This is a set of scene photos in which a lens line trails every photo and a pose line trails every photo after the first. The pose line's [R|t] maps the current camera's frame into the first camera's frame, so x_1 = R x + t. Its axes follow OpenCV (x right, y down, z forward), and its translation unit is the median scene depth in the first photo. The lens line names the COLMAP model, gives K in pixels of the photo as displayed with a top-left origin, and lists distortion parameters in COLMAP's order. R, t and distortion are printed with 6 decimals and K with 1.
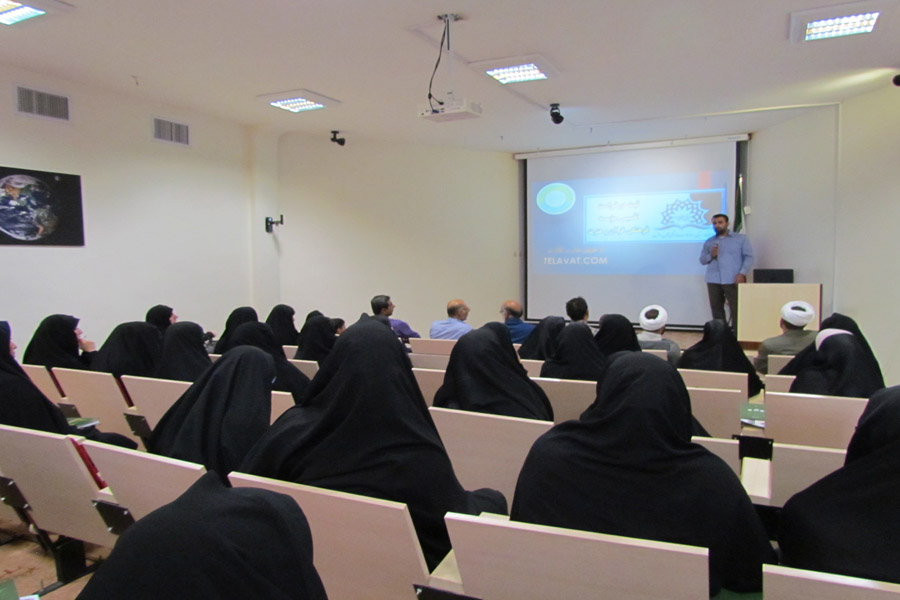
lens RADIAL K [[633.8, 0, 450.0], [0, 633.8, 300.0], [0, 0, 1]] dist [0.001112, 0.003155]
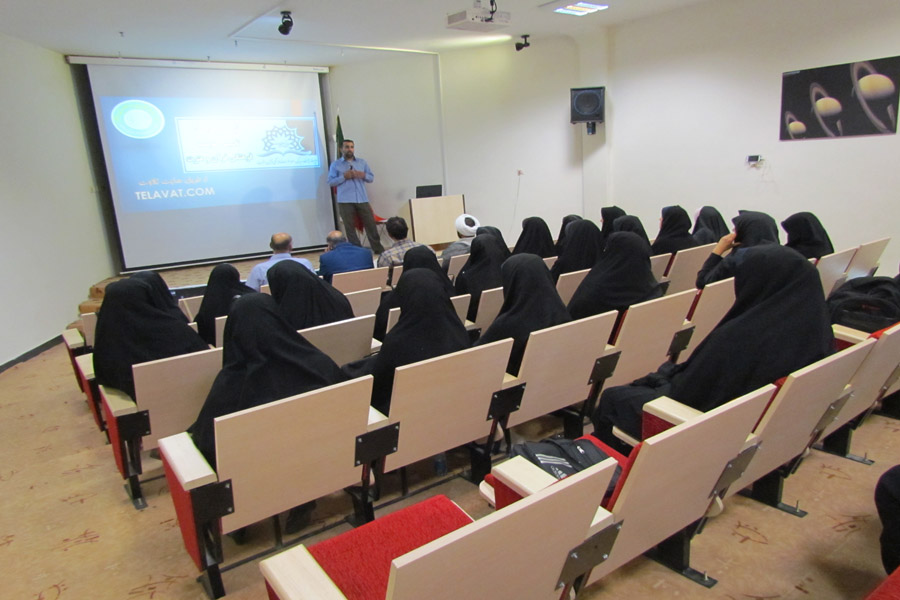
lens RADIAL K [[633.8, 0, 450.0], [0, 633.8, 300.0], [0, 0, 1]] dist [0.001112, 0.003155]
pose [[0.474693, -0.196442, 0.857949, -0.434150], [0.110579, 0.980362, 0.163288, -0.020450], [-0.873177, 0.017359, 0.487093, 0.270067]]
